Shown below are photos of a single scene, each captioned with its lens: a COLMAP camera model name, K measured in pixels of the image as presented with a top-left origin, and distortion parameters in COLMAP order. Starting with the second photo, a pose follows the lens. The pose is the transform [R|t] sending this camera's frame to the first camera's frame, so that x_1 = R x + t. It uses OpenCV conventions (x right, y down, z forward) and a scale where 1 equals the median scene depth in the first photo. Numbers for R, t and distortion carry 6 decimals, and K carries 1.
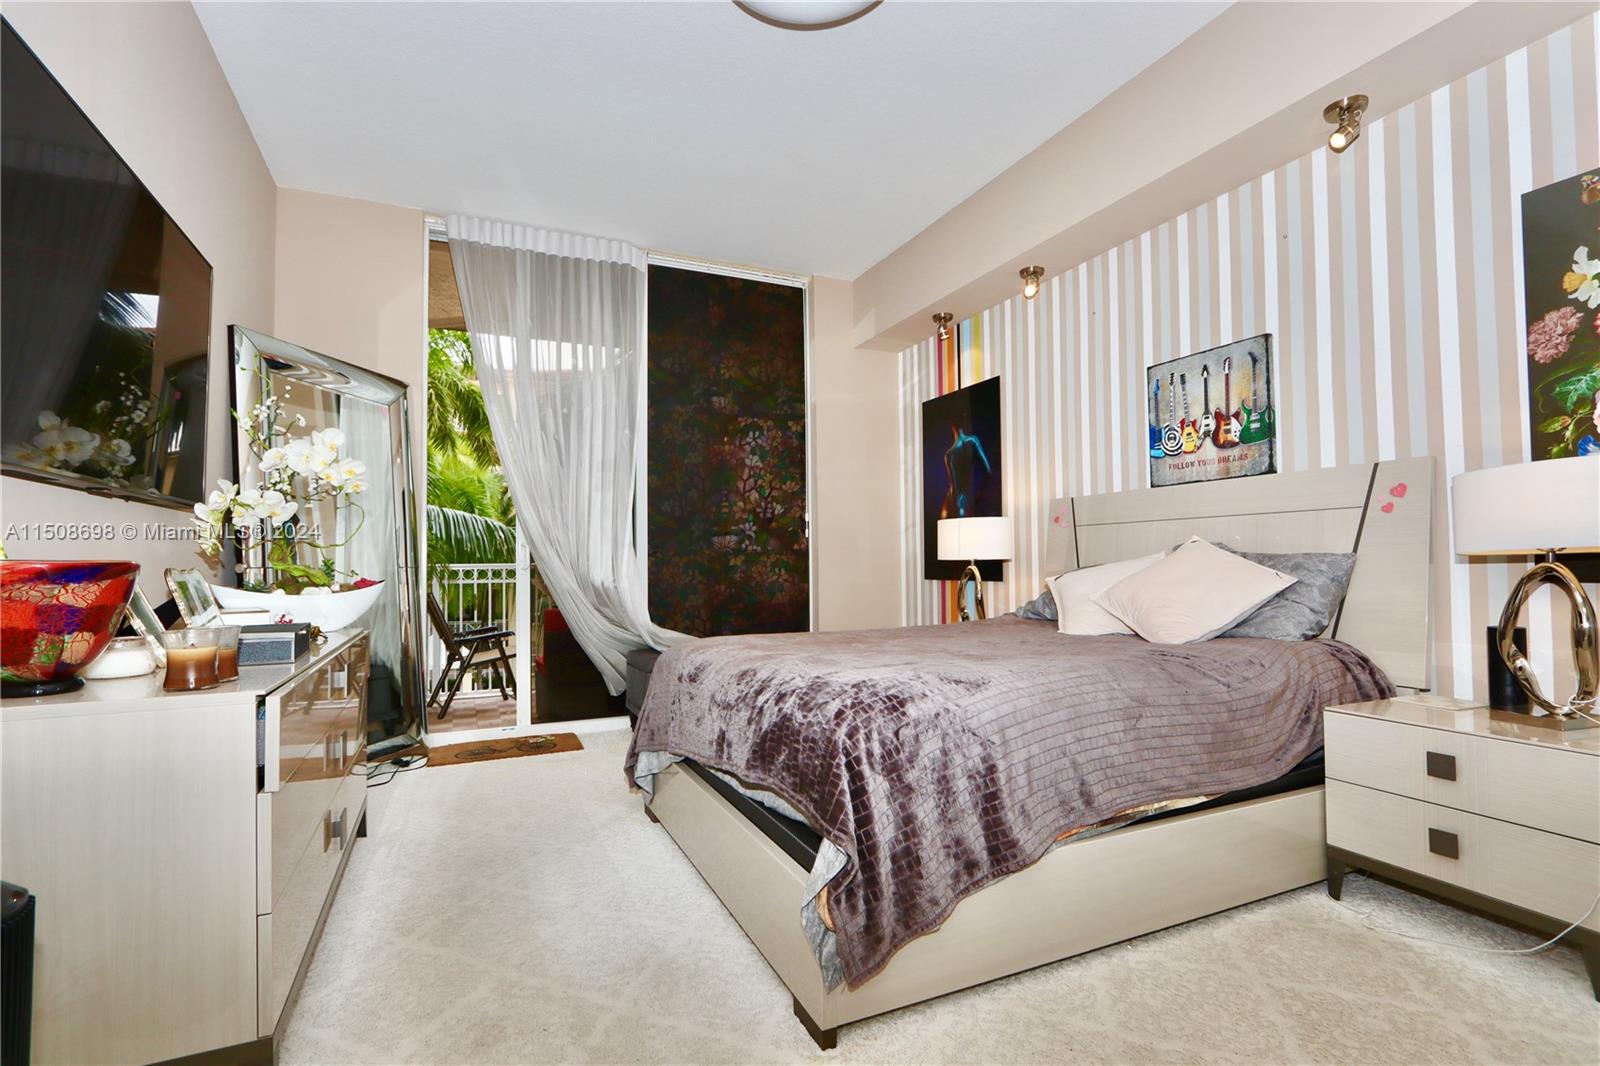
lens RADIAL K [[722.3, 0, 800.0], [0, 722.3, 533.0], [0, 0, 1]] dist [-0.013006, 0.000252]
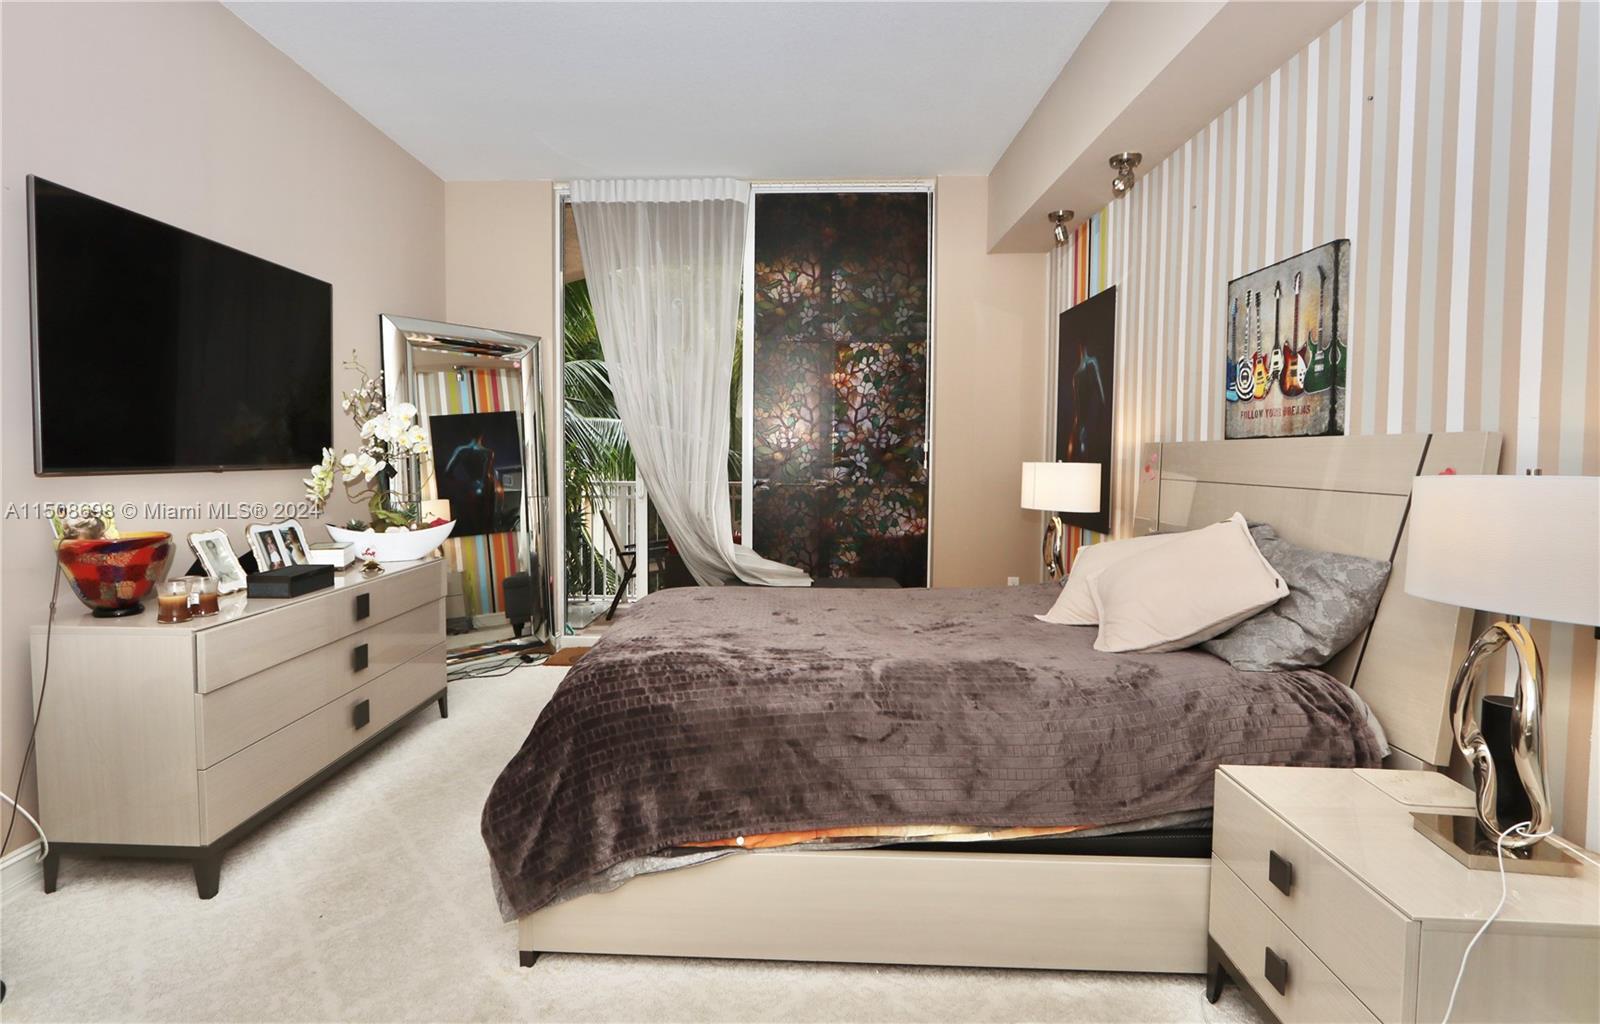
lens RADIAL K [[785.7, 0, 799.2], [0, 785.7, 477.8], [0, 0, 1]] dist [-0.011768, -0.000251]
pose [[0.897998, 0.030087, -0.438970, 0.471411], [0.003803, 0.997091, 0.076121, -0.092659], [0.439984, -0.070026, 0.895271, 0.040768]]
